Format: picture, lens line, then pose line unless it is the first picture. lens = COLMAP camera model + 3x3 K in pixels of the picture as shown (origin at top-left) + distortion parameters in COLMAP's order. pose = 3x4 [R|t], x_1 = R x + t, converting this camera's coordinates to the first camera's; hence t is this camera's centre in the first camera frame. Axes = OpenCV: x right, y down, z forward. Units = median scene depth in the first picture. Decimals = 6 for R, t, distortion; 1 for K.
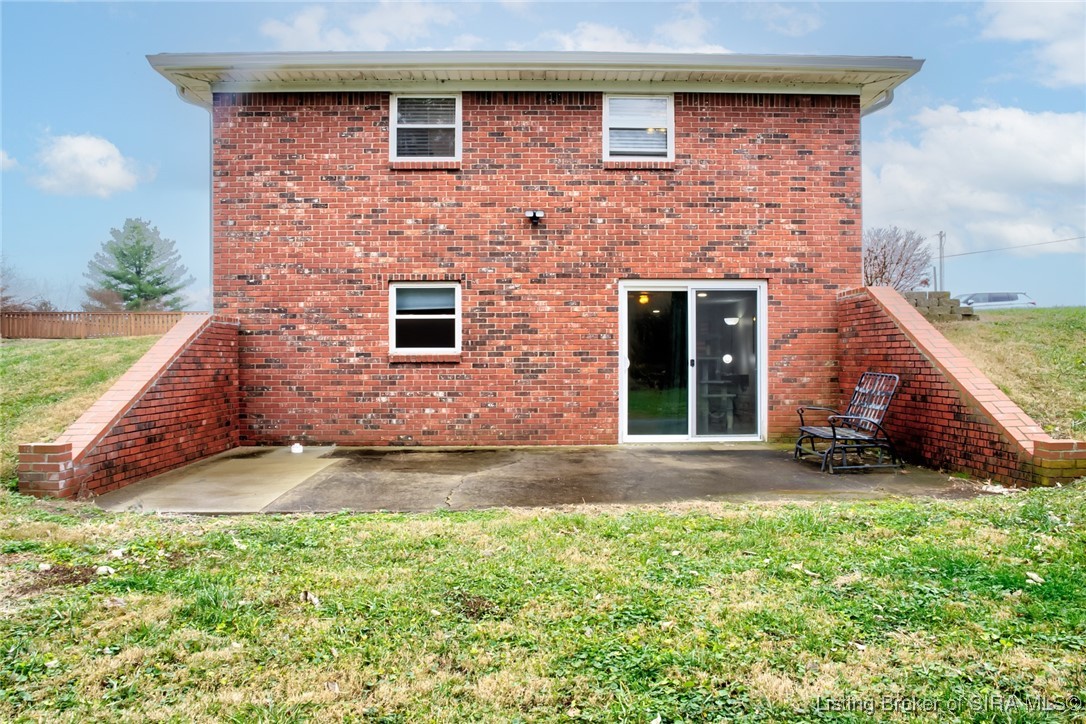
lens RADIAL K [[799.3, 0, 542.2], [0, 799.3, 363.6], [0, 0, 1]] dist [-0.075138, 0.001691]
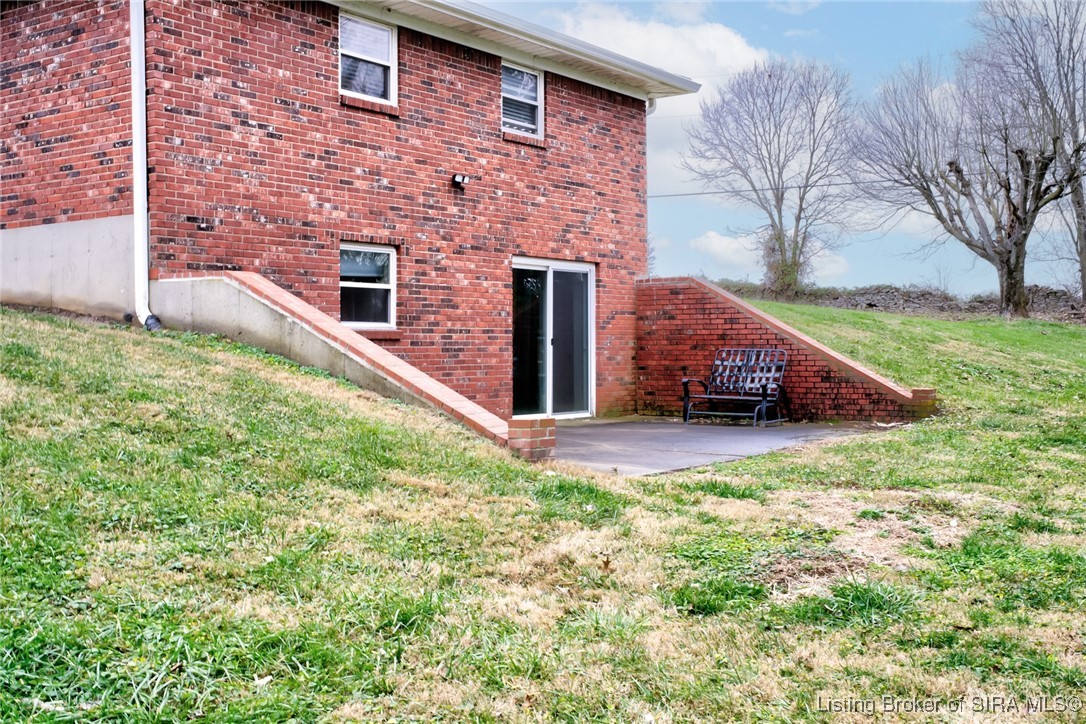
lens RADIAL K [[1212.8, 0, 543.3], [0, 1212.8, 361.3], [0, 0, 1]] dist [0.004421, 0.000000]
pose [[0.611951, -0.006394, 0.790870, -1.053781], [0.007011, 0.999972, 0.002660, 0.019782], [-0.790865, 0.003917, 0.611979, 0.067264]]
